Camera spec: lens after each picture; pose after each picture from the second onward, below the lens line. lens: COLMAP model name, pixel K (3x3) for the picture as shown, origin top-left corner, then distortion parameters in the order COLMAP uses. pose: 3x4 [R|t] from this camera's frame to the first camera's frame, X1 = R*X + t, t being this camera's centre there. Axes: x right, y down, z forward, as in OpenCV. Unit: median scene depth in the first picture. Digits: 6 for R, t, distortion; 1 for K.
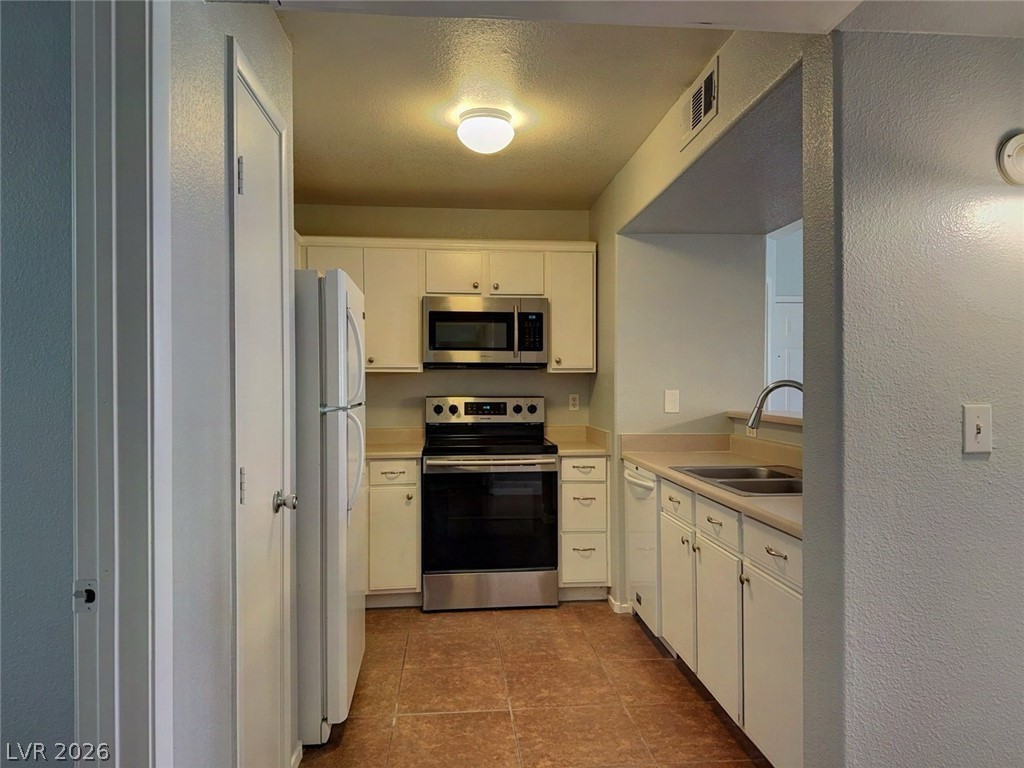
lens RADIAL K [[726.1, 0, 512.5], [0, 726.1, 383.8], [0, 0, 1]] dist [0.055652, -0.082297]
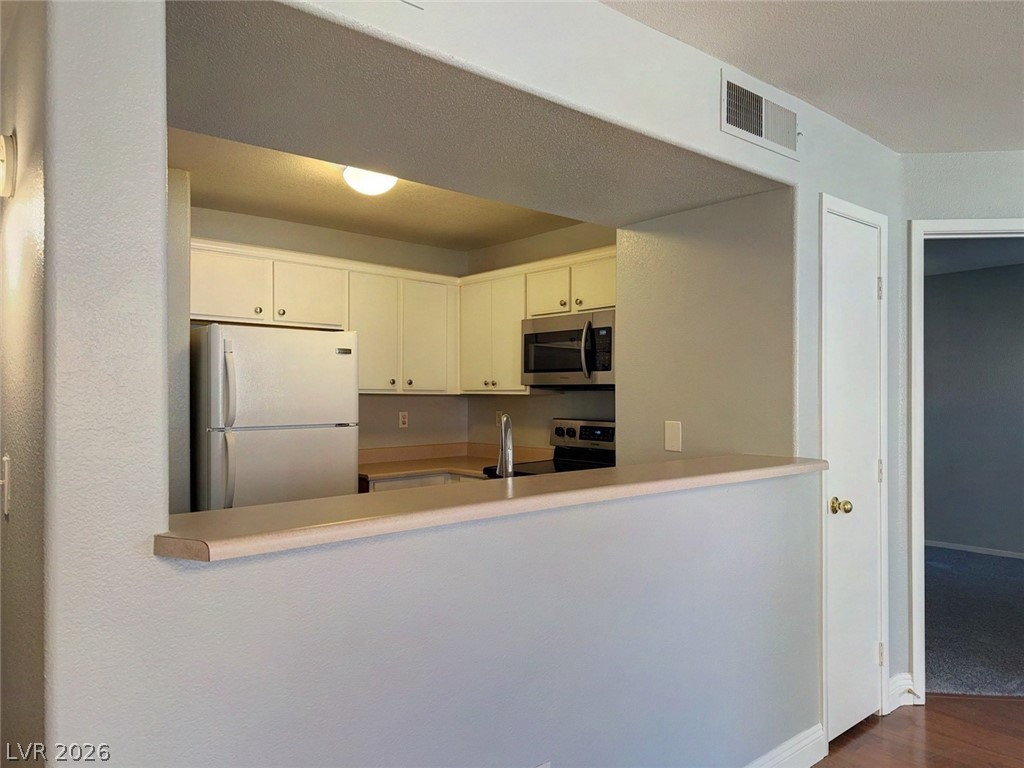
lens RADIAL K [[726.1, 0, 511.8], [0, 726.1, 386.0], [0, 0, 1]] dist [0.055652, -0.082297]
pose [[0.585206, -0.000388, -0.810884, 0.648115], [-0.002336, 0.999995, -0.002164, -0.023854], [0.810881, 0.003161, 0.585202, 0.378950]]
